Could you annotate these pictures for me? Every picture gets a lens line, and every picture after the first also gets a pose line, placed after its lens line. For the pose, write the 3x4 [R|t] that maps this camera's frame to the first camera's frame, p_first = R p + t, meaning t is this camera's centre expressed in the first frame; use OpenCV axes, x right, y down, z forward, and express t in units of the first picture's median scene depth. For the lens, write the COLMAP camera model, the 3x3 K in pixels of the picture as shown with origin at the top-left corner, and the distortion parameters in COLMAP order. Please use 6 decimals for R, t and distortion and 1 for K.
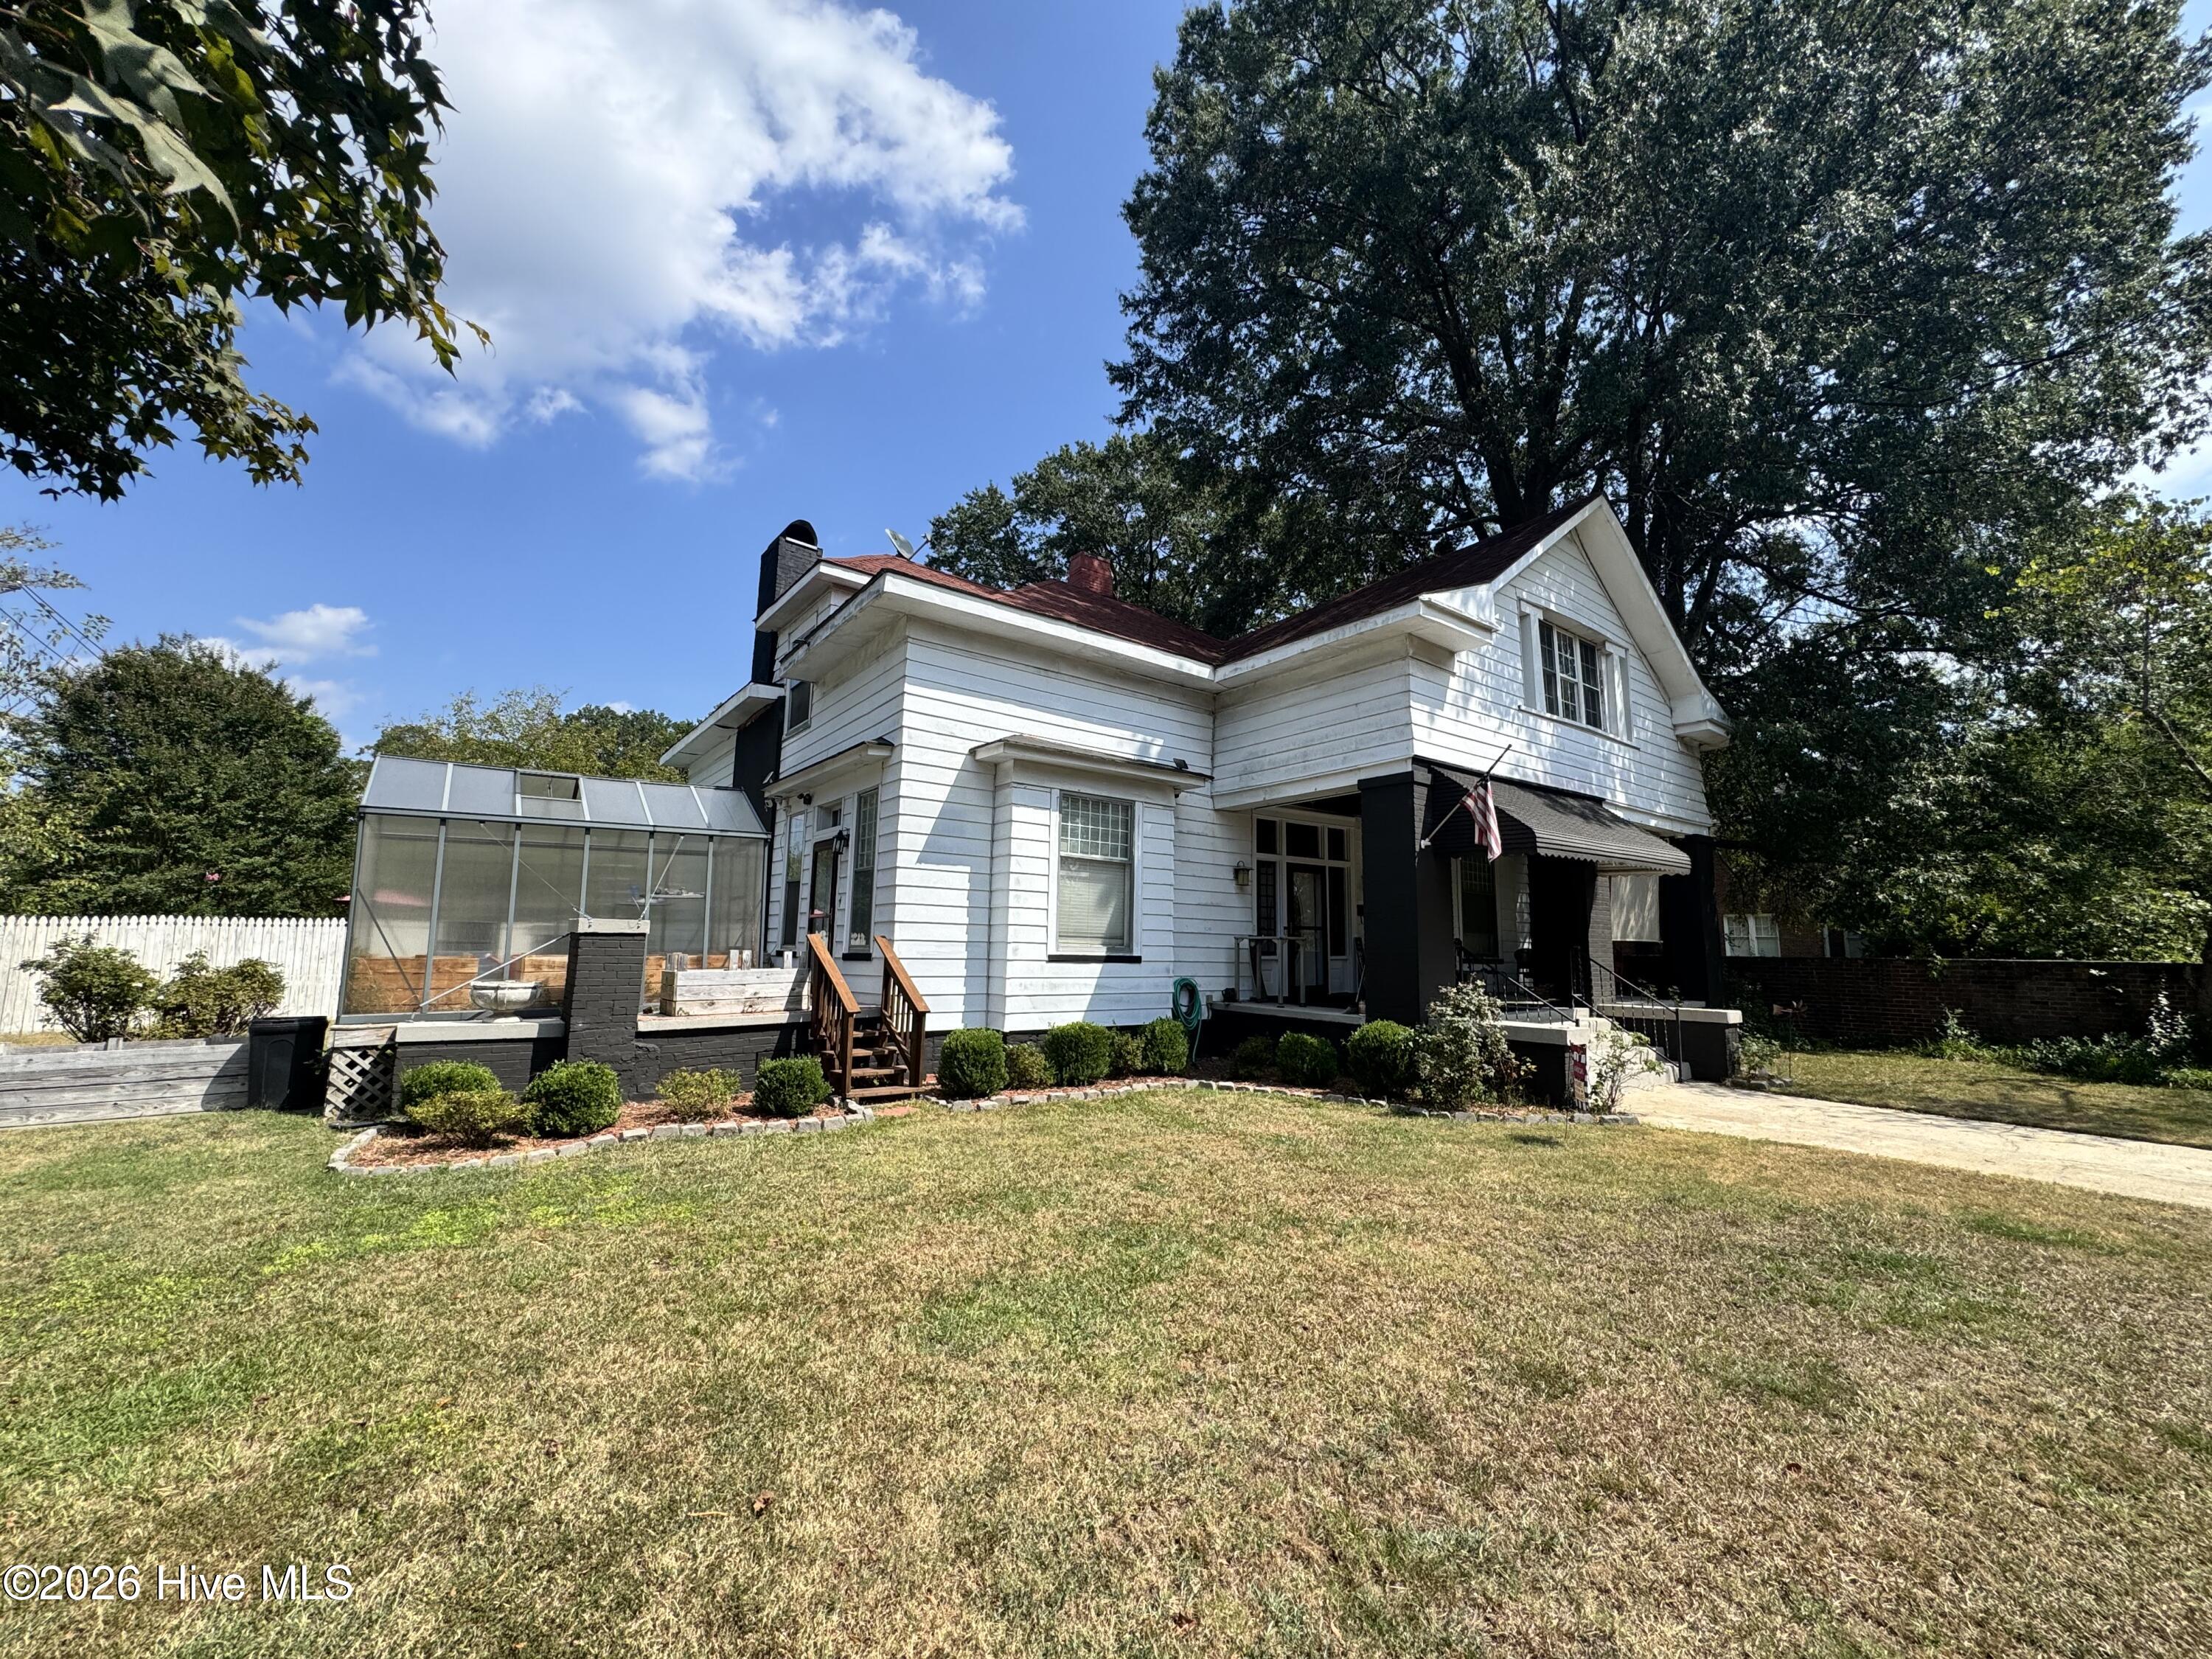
lens RADIAL K [[883.2, 0, 1105.9], [0, 883.2, 833.3], [0, 0, 1]] dist [-0.003381, 0.000488]
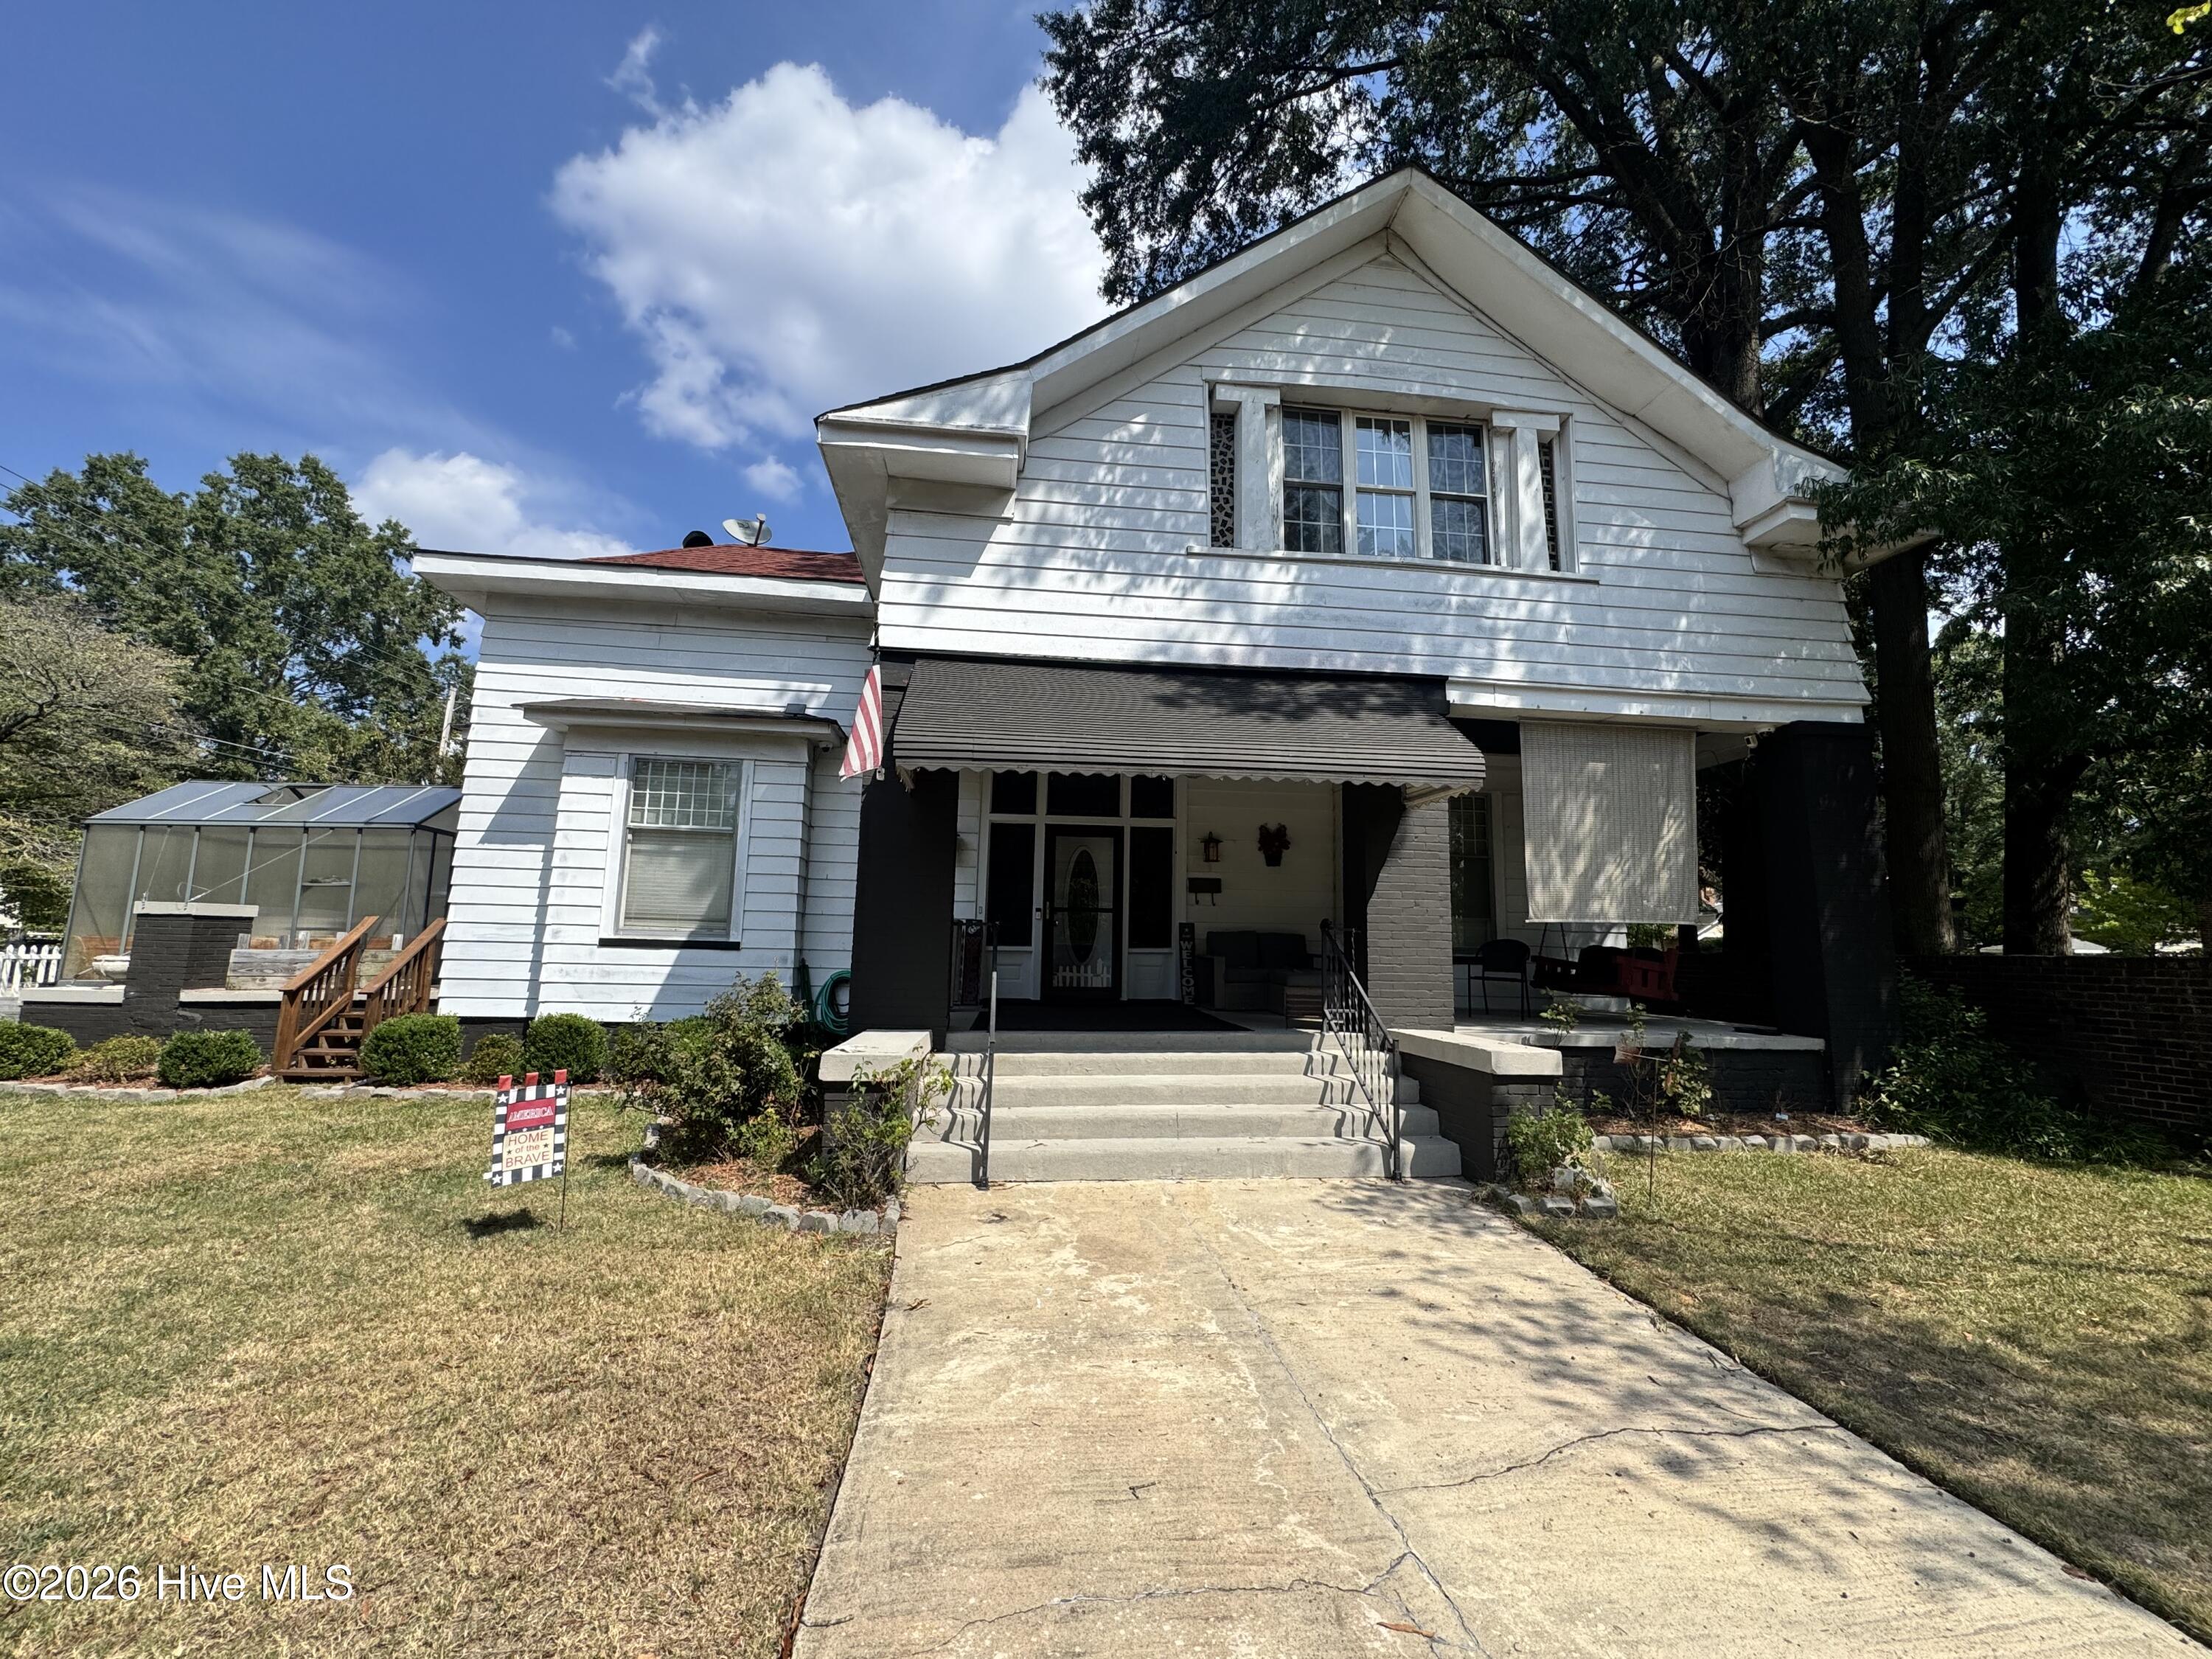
lens RADIAL K [[883.2, 0, 1107.0], [0, 883.2, 832.1], [0, 0, 1]] dist [-0.003381, 0.000488]
pose [[0.862312, -0.063814, -0.502341, 0.794672], [0.058165, 0.997944, -0.026926, 0.079889], [0.503027, -0.006000, 0.864250, 0.463176]]
